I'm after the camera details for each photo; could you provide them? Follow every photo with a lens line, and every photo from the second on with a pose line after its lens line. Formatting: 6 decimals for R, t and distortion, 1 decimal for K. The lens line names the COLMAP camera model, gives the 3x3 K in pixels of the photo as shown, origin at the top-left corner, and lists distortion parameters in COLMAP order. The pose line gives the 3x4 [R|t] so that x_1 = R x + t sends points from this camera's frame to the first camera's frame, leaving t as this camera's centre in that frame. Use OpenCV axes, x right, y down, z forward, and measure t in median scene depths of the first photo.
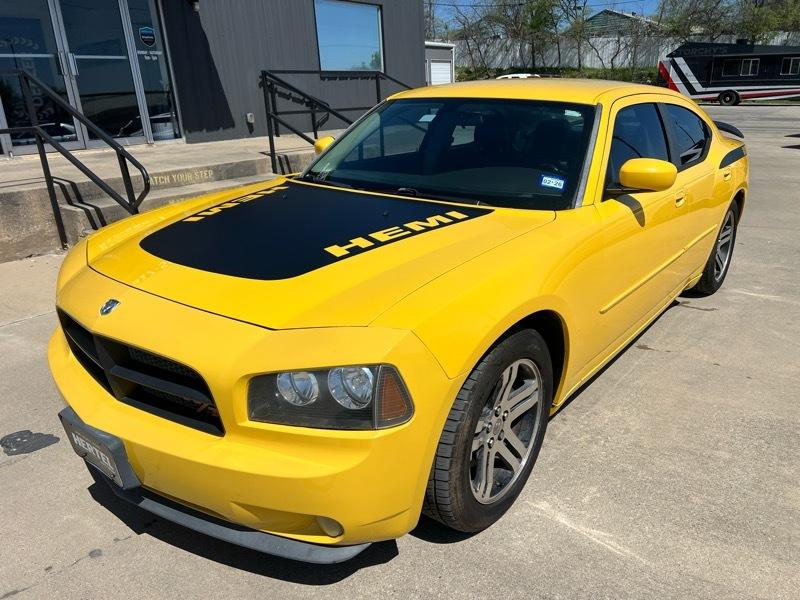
lens RADIAL K [[603.1, 0, 407.7], [0, 603.1, 304.3], [0, 0, 1]] dist [0.058062, -0.066086]
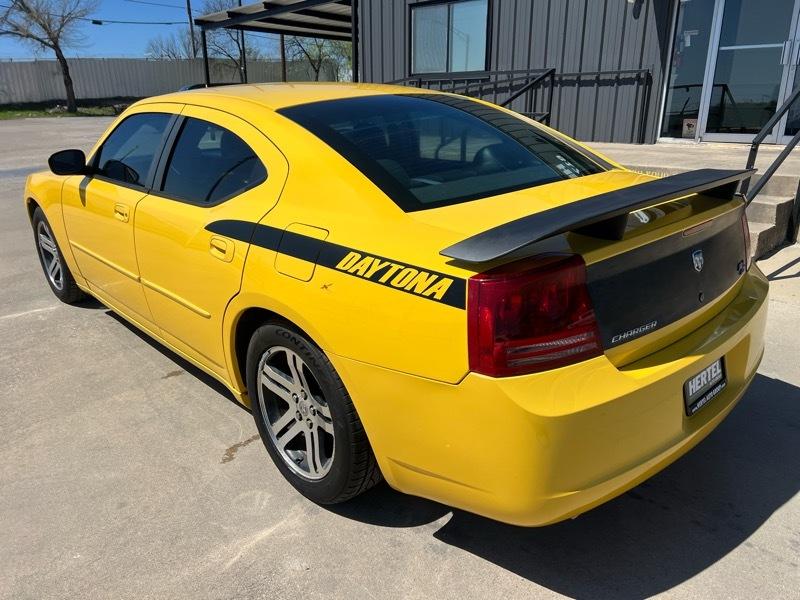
lens RADIAL K [[603.1, 0, 403.4], [0, 603.1, 302.0], [0, 0, 1]] dist [0.058062, -0.066086]
pose [[-0.156125, 0.343844, -0.925957, 1.162126], [-0.318482, 0.869860, 0.376712, -0.489773], [0.934983, 0.353715, -0.026299, 1.315740]]
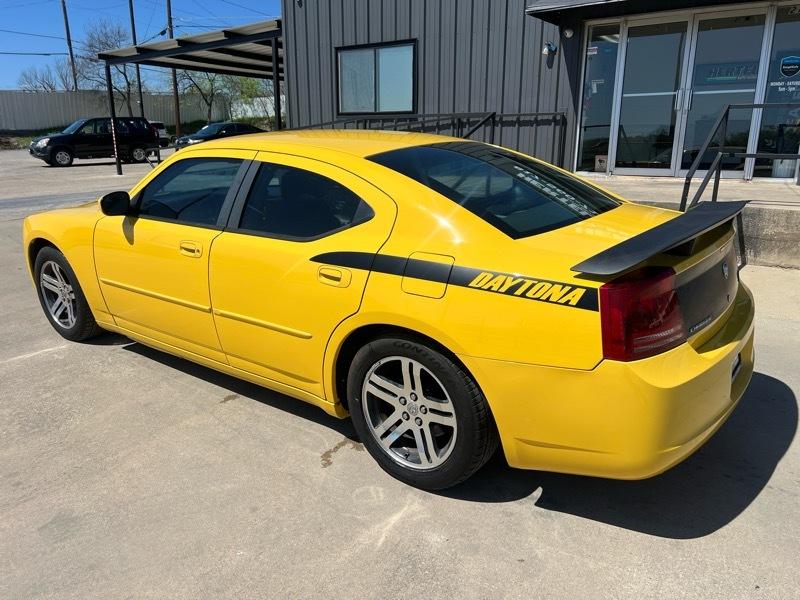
lens RADIAL K [[603.1, 0, 399.3], [0, 603.1, 302.2], [0, 0, 1]] dist [0.058062, -0.066086]
pose [[0.015359, 0.300475, -0.953666, 1.296468], [-0.330370, 0.901737, 0.278793, -0.440207], [0.943726, 0.310781, 0.113117, 1.100959]]
